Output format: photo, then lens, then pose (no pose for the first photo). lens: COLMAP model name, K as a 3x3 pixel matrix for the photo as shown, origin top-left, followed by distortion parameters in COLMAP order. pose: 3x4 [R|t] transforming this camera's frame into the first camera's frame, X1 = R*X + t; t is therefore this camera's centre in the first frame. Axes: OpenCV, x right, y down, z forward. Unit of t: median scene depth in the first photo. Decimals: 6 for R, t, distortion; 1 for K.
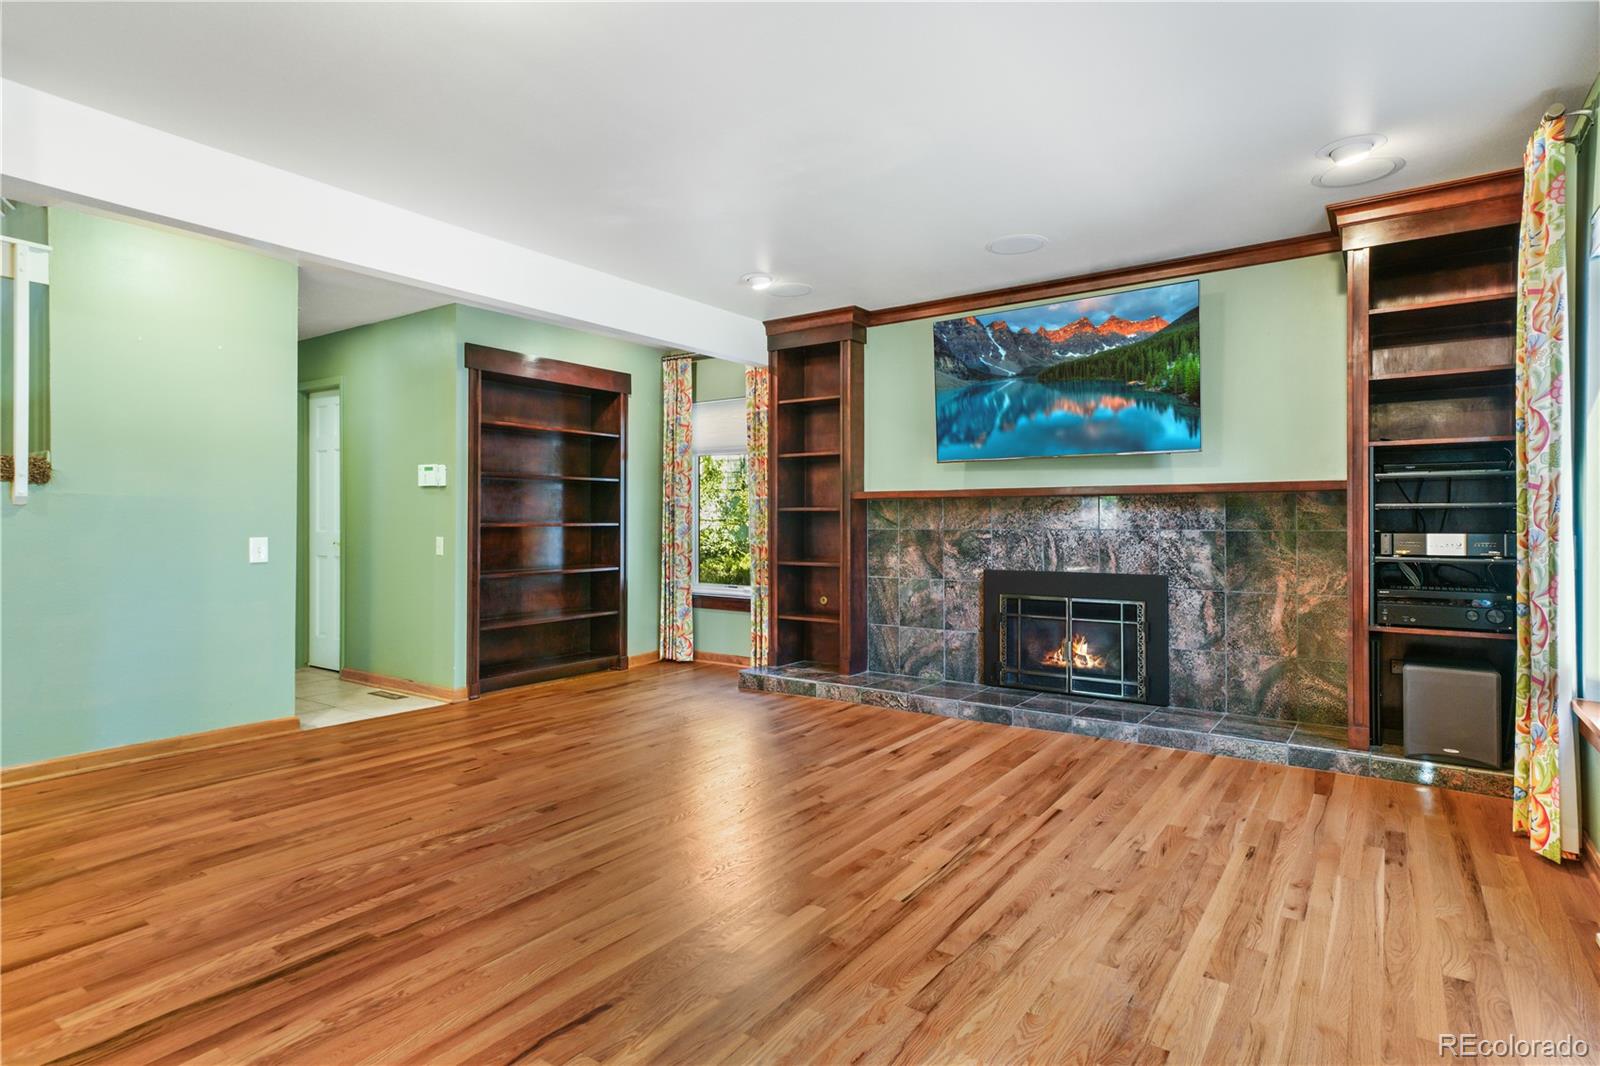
lens RADIAL K [[845.6, 0, 795.1], [0, 845.6, 518.5], [0, 0, 1]] dist [0.018407, 0.000040]
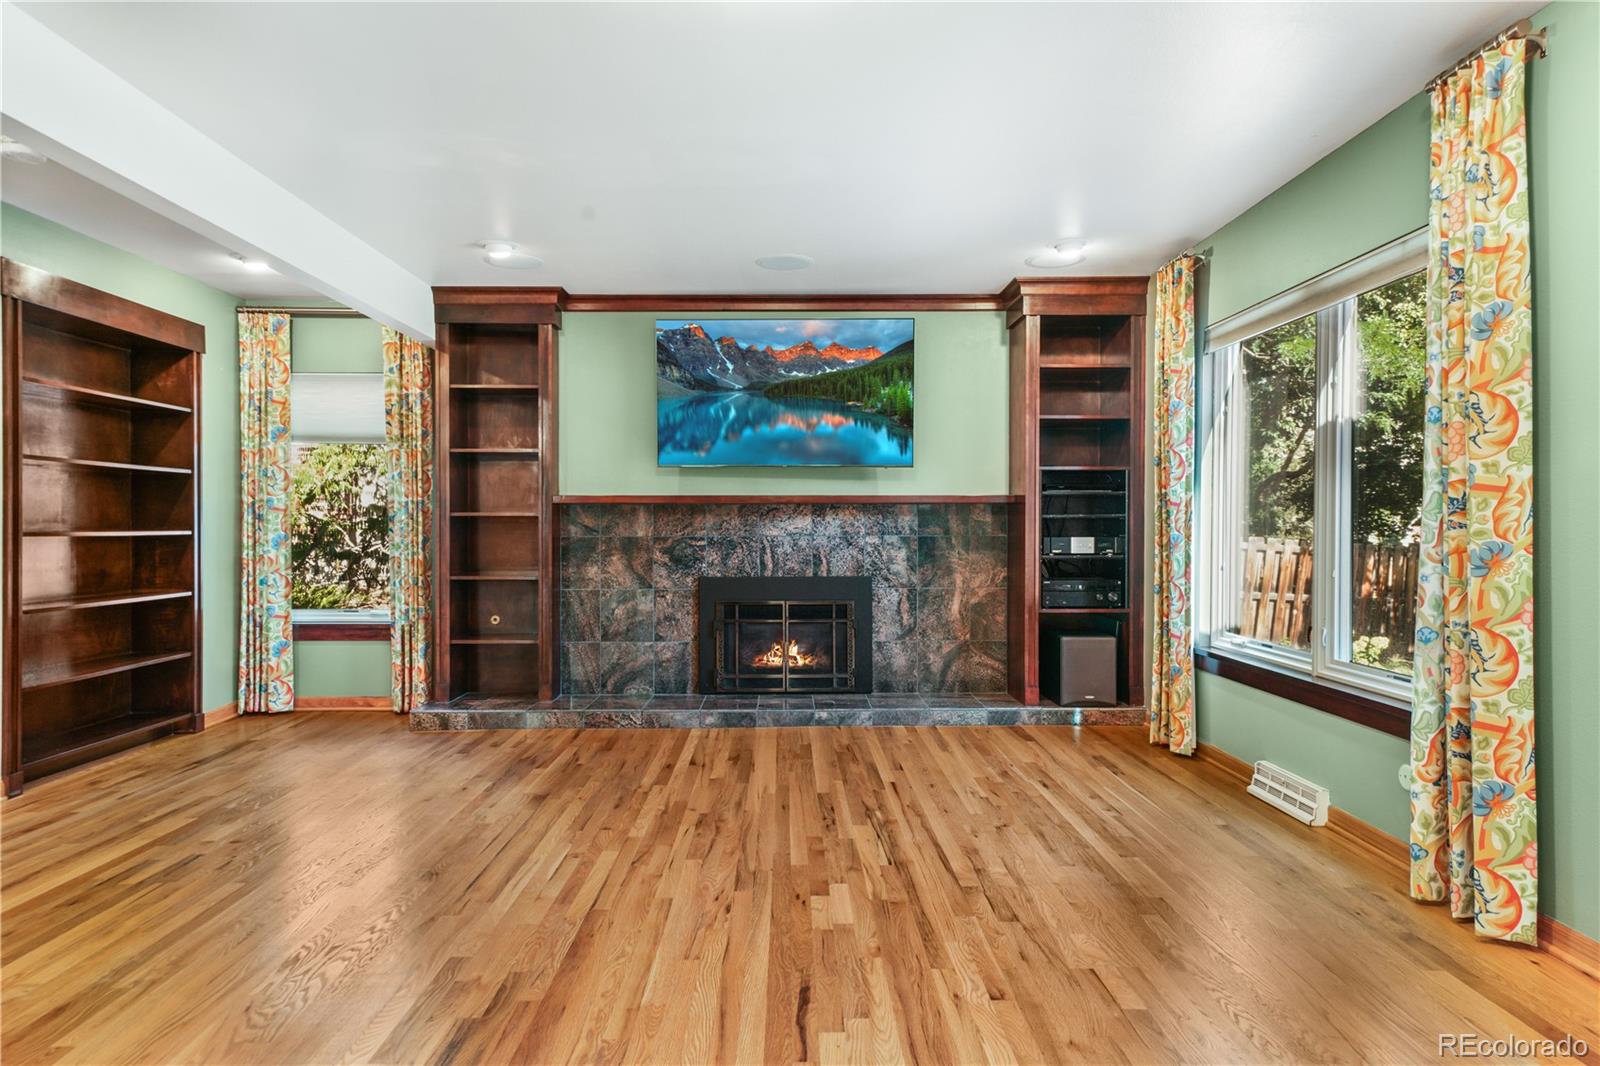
lens RADIAL K [[982.8, 0, 800.0], [0, 982.8, 533.0], [0, 0, 1]] dist [0.030858, -0.000014]
pose [[0.806553, -0.002829, 0.591156, -0.412082], [-0.001984, 0.999970, 0.007492, 0.000323], [-0.591159, -0.007215, 0.806523, 0.009252]]
